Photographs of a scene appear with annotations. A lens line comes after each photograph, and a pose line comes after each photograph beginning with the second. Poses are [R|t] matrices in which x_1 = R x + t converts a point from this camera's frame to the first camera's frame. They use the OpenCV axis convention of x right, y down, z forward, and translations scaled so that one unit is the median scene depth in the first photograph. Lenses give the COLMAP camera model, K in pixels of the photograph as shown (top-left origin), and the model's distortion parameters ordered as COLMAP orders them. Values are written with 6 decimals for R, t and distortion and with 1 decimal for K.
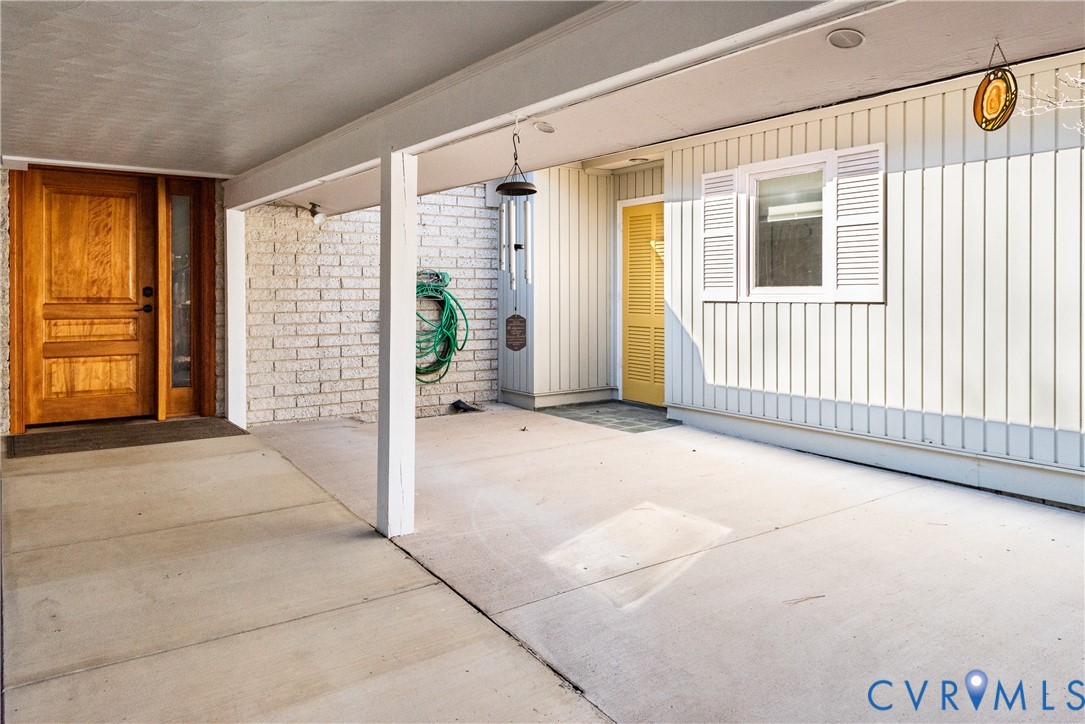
lens RADIAL K [[756.8, 0, 541.6], [0, 756.8, 358.6], [0, 0, 1]] dist [0.043165, 0.000314]
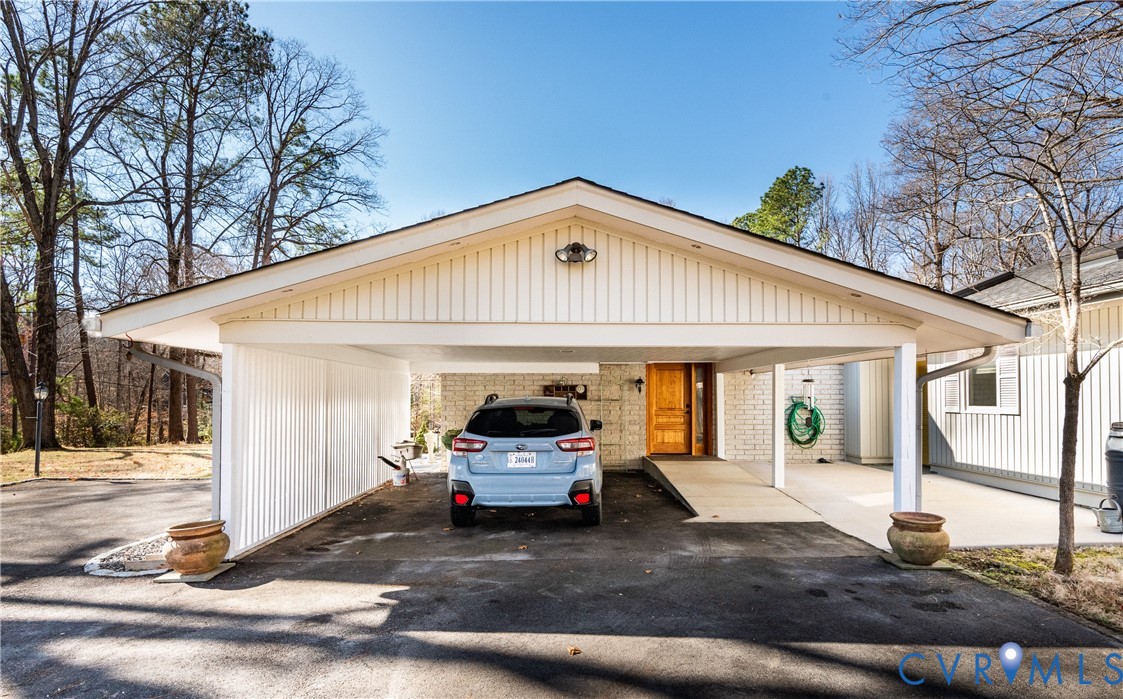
lens RADIAL K [[568.2, 0, 558.8], [0, 568.2, 346.6], [0, 0, 1]] dist [0.004487, 0.000331]
pose [[0.812931, -0.053257, -0.579920, 0.258677], [-0.050126, 0.985715, -0.160790, 0.046918], [0.580199, 0.159781, 0.798648, -0.823953]]
